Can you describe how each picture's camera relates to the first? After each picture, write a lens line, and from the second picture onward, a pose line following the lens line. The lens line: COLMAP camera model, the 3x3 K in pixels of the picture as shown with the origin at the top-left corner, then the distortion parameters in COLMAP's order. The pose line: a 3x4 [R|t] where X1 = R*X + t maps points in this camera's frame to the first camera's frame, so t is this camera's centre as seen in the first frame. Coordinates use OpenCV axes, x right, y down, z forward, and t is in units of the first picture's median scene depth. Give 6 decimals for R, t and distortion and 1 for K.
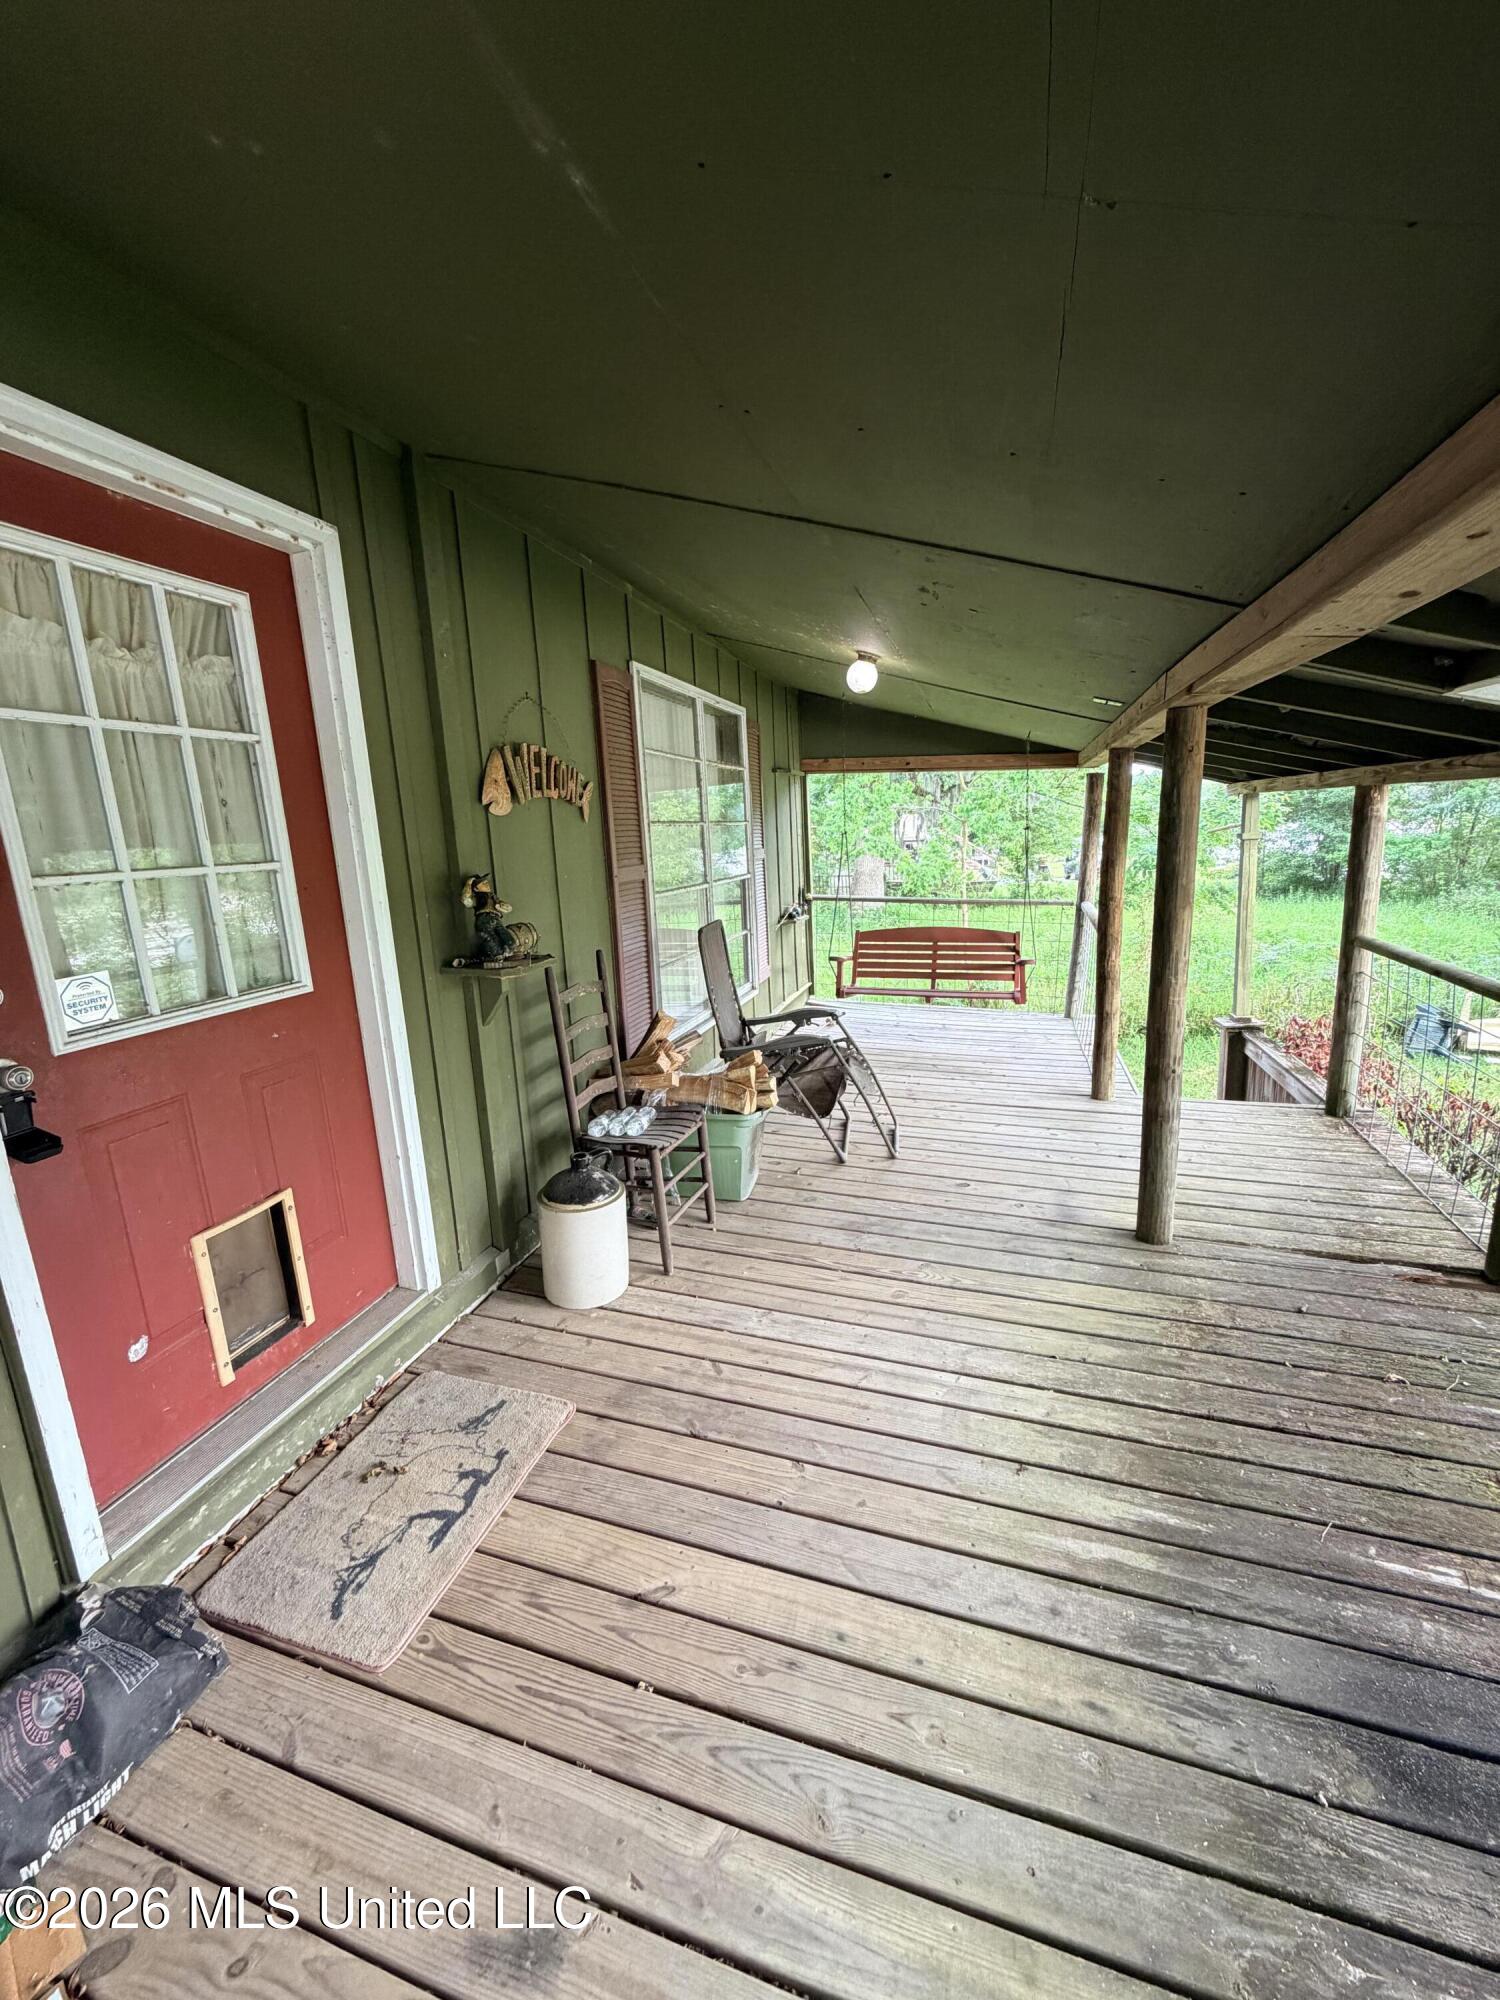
lens RADIAL K [[801.0, 0, 749.6], [0, 801.0, 990.5], [0, 0, 1]] dist [-0.000347, 0.000111]
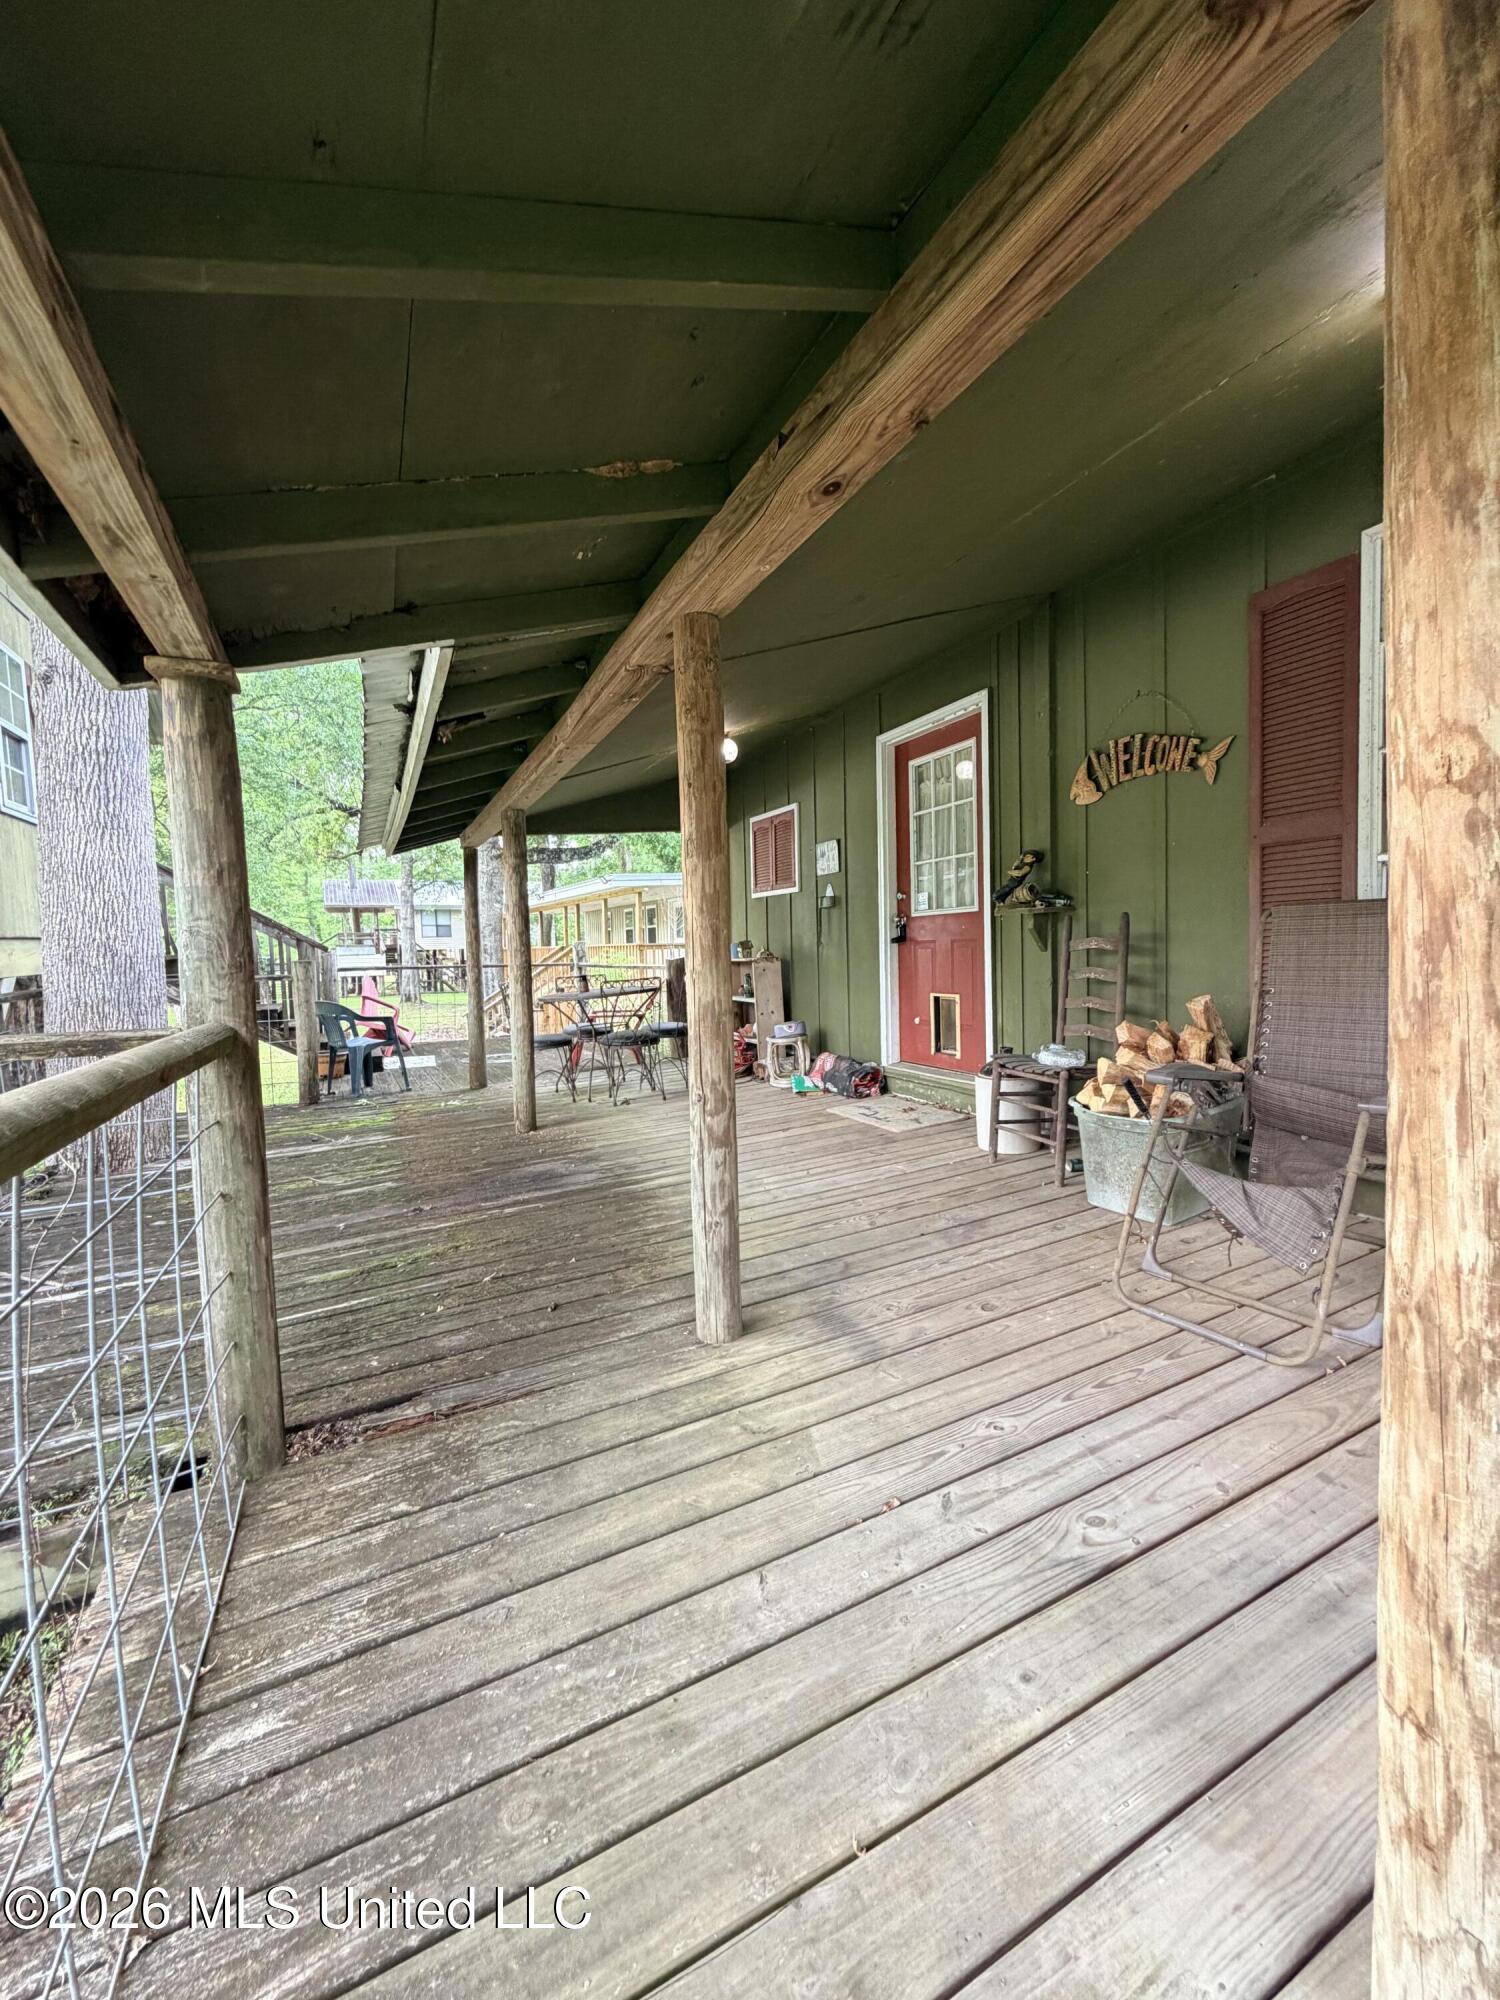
lens RADIAL K [[801.0, 0, 752.0], [0, 801.0, 998.1], [0, 0, 1]] dist [-0.000347, 0.000111]
pose [[-0.723928, 0.104269, -0.681950, 0.992616], [-0.080730, 0.968917, 0.233845, -0.161390], [0.685136, 0.224341, -0.693008, 1.527452]]
